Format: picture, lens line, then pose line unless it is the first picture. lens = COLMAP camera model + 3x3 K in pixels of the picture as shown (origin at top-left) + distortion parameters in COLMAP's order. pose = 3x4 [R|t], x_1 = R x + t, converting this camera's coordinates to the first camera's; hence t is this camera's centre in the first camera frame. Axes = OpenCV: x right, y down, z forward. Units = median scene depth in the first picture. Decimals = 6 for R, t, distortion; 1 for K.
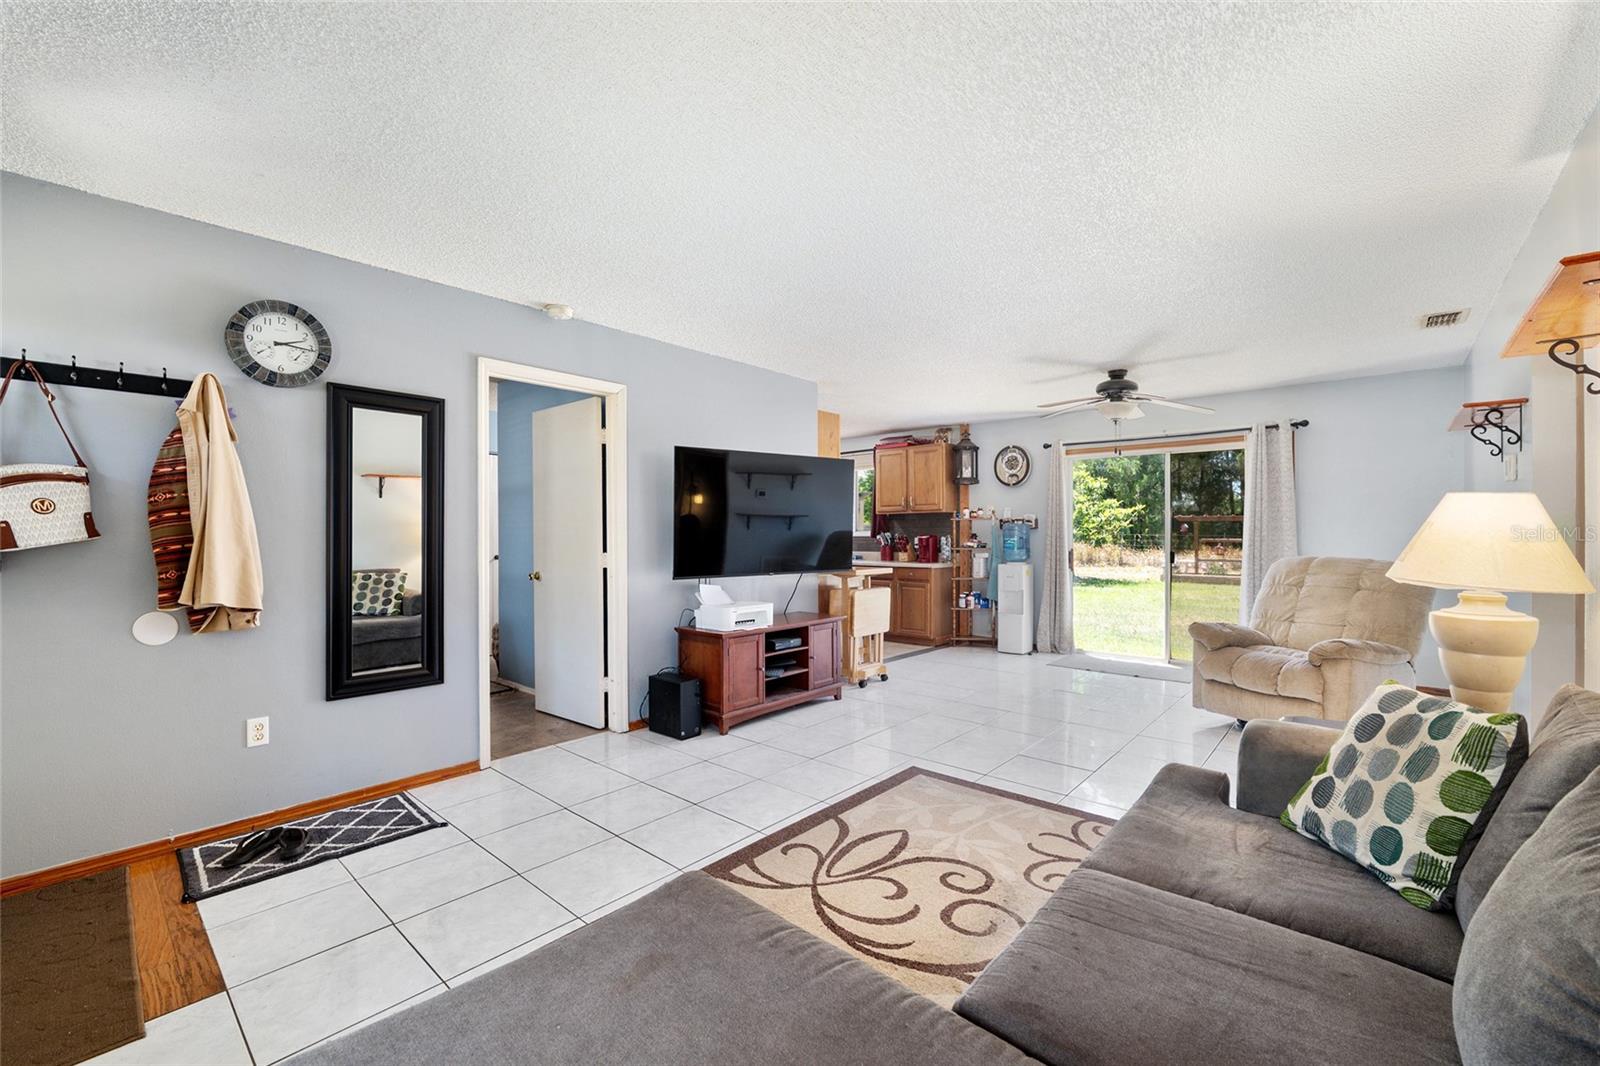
lens RADIAL K [[662.8, 0, 797.5], [0, 662.8, 538.4], [0, 0, 1]] dist [-0.012432, -0.000277]
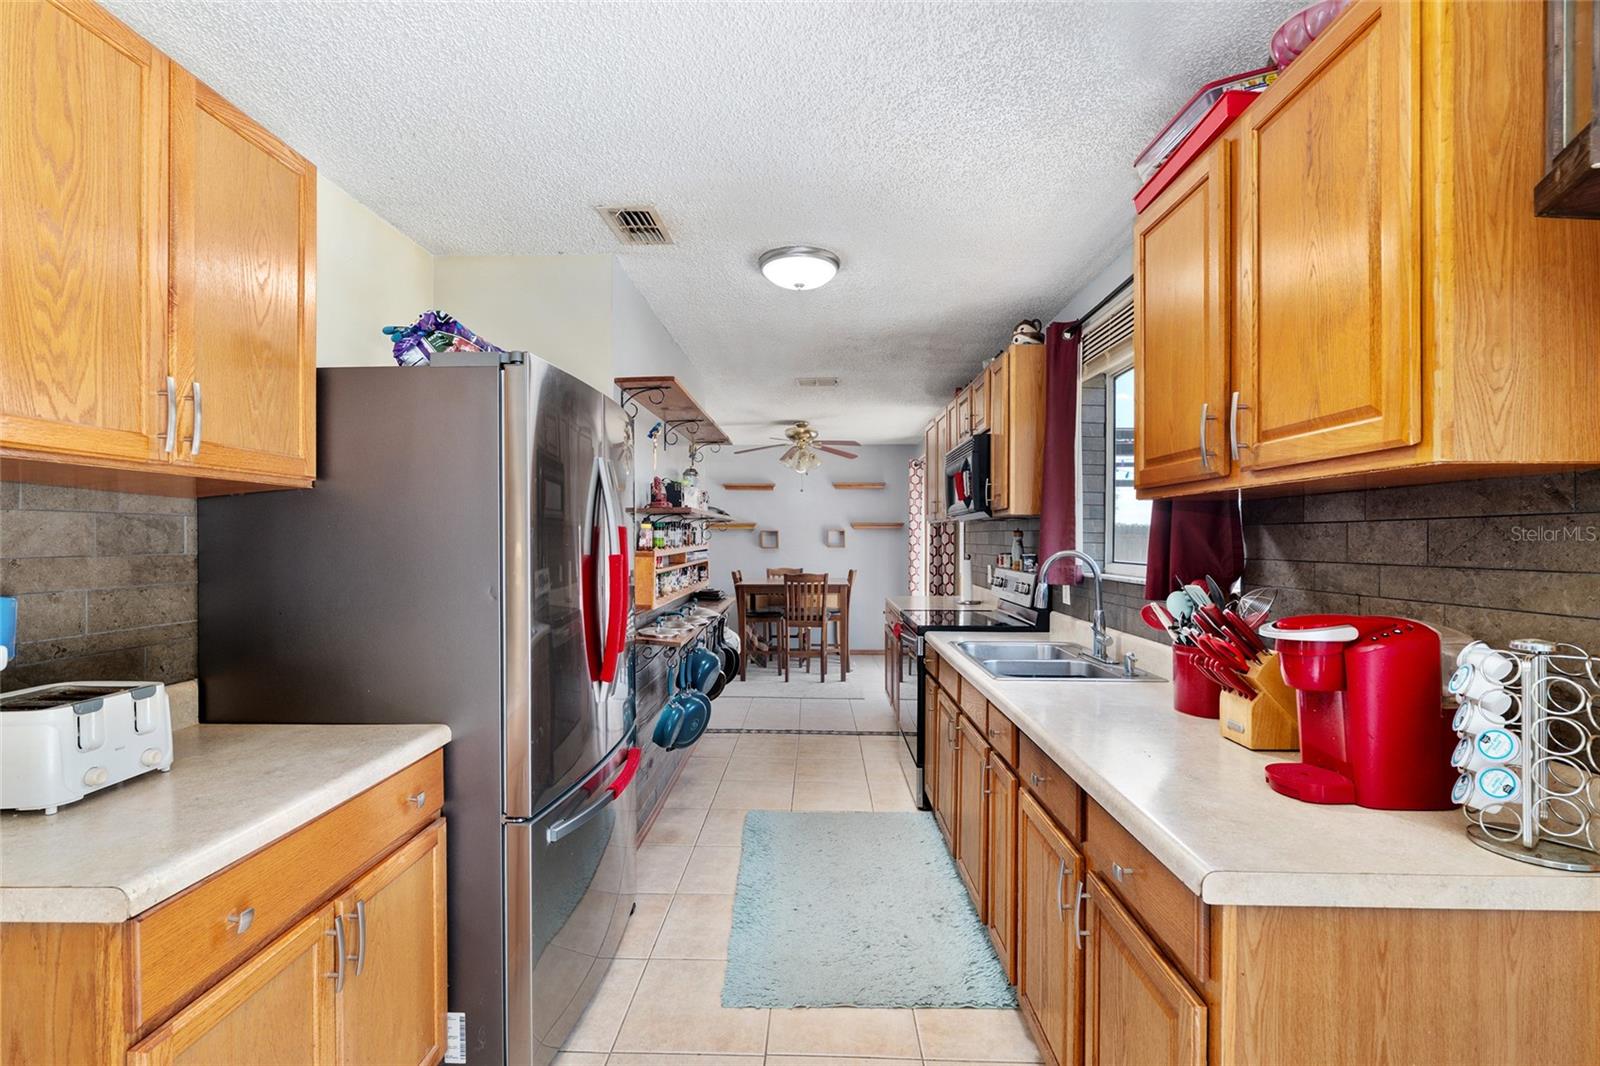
lens RADIAL K [[689.2, 0, 797.6], [0, 689.2, 541.6], [0, 0, 1]] dist [-0.009161, 0.000053]
pose [[0.641588, 0.005548, -0.767030, 0.426206], [-0.005027, 0.999983, 0.003029, -0.042771], [0.767033, 0.001913, 0.641605, 1.436345]]
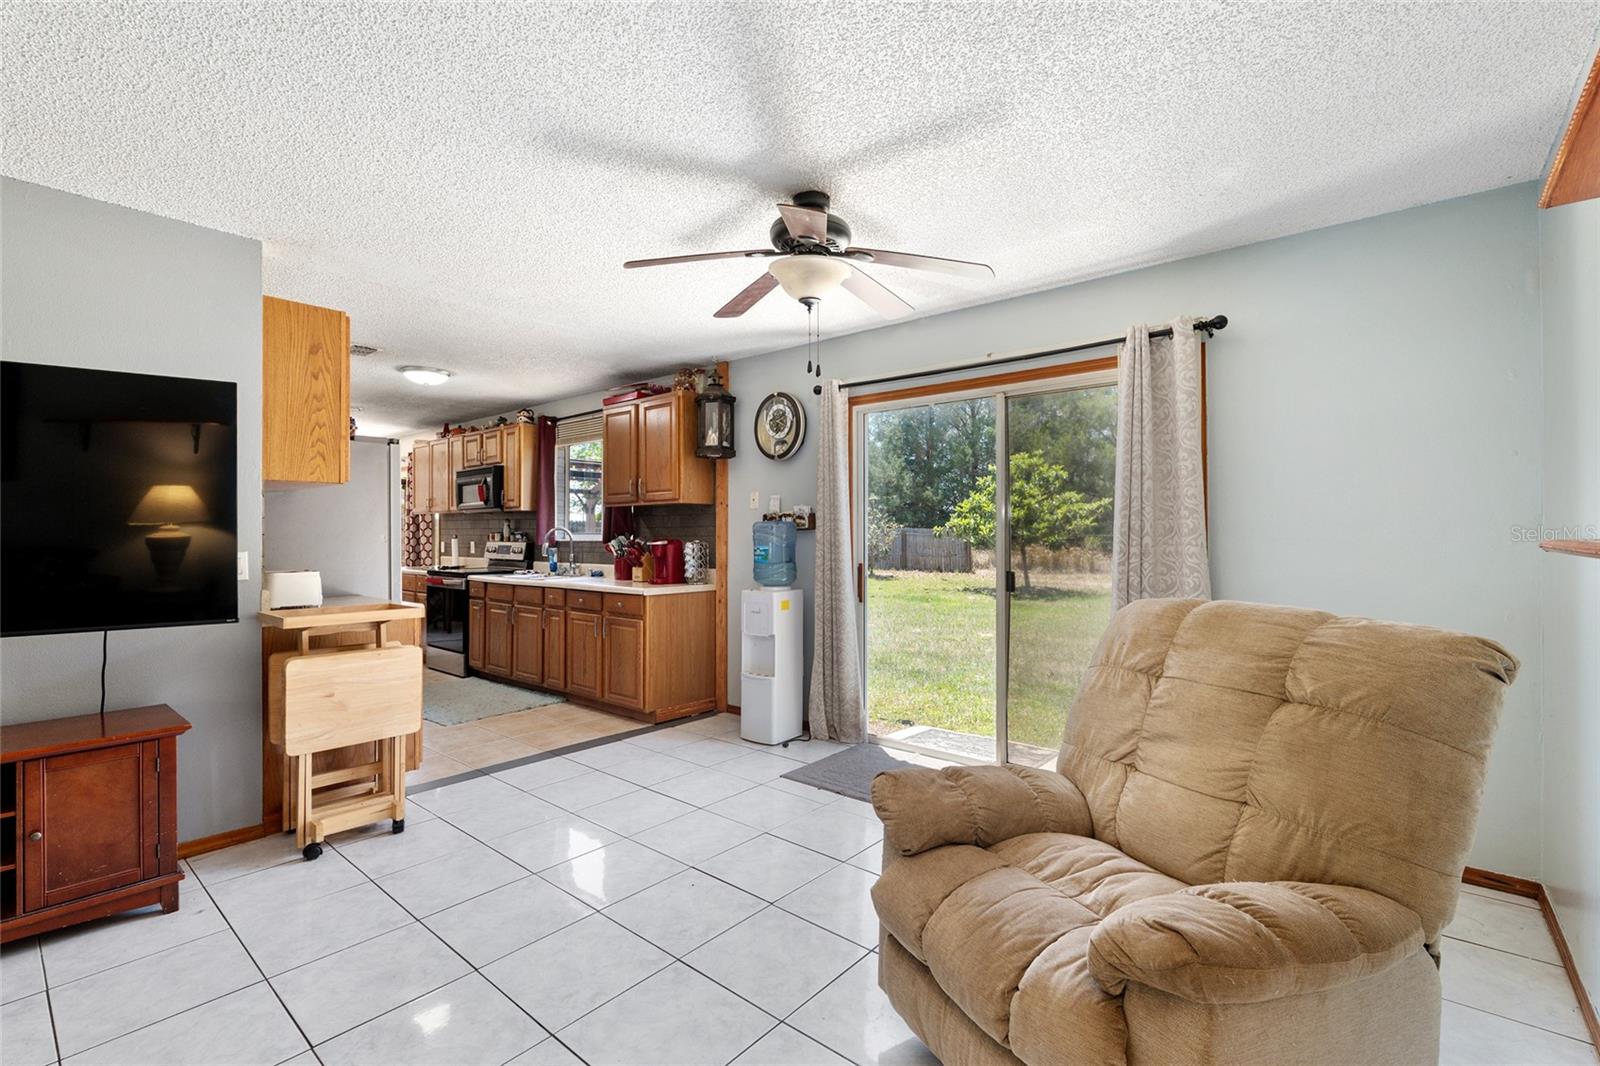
lens RADIAL K [[712.2, 0, 797.3], [0, 712.2, 533.0], [0, 0, 1]] dist [-0.005747, 0.000429]
pose [[0.999828, -0.000362, 0.018546, 0.555106], [0.000487, 0.999977, -0.006751, -0.012512], [-0.018543, 0.006759, 0.999805, 0.586955]]
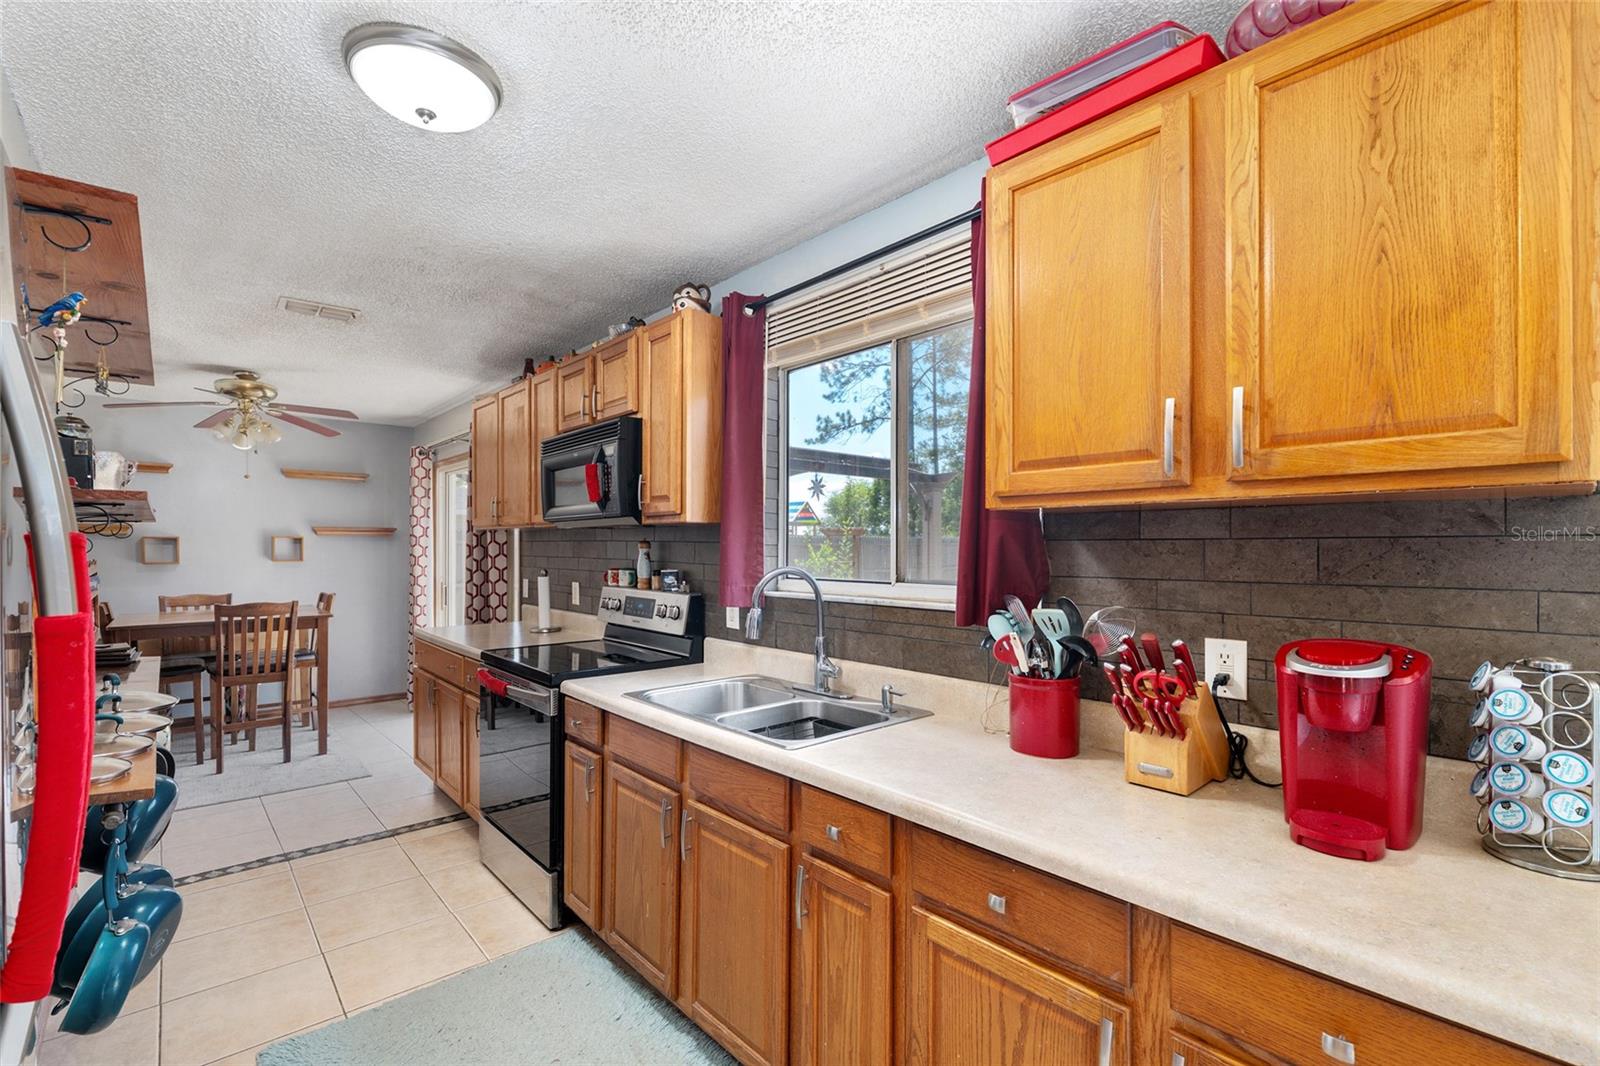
lens RADIAL K [[704.8, 0, 792.8], [0, 704.8, 545.8], [0, 0, 1]] dist [-0.003436, -0.000611]
pose [[0.993015, 0.002313, -0.117964, 0.165406], [-0.002869, 0.999986, -0.004541, -0.047807], [0.117951, 0.004848, 0.993008, 1.501866]]
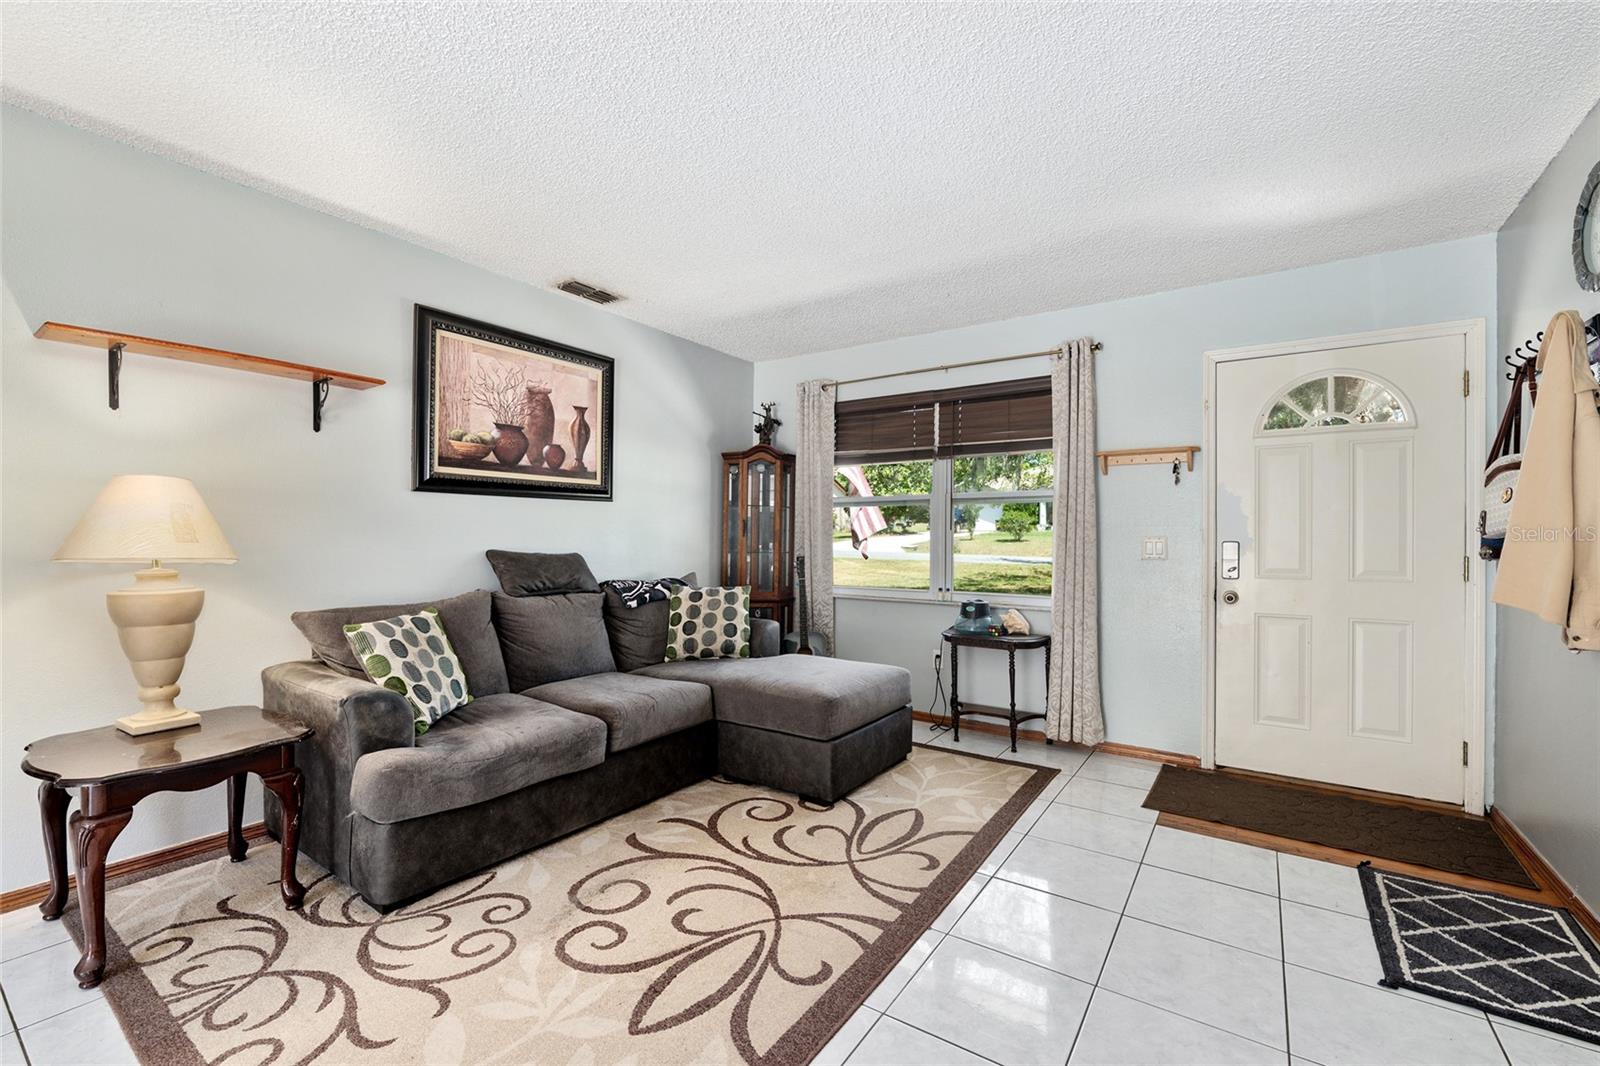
lens RADIAL K [[671.4, 0, 796.9], [0, 671.4, 537.1], [0, 0, 1]] dist [-0.008602, -0.000204]
pose [[-0.992421, -0.002903, -0.122846, 0.060239], [-0.003794, 0.999968, 0.007020, 0.007665], [0.122822, 0.007433, -0.992401, 1.022804]]
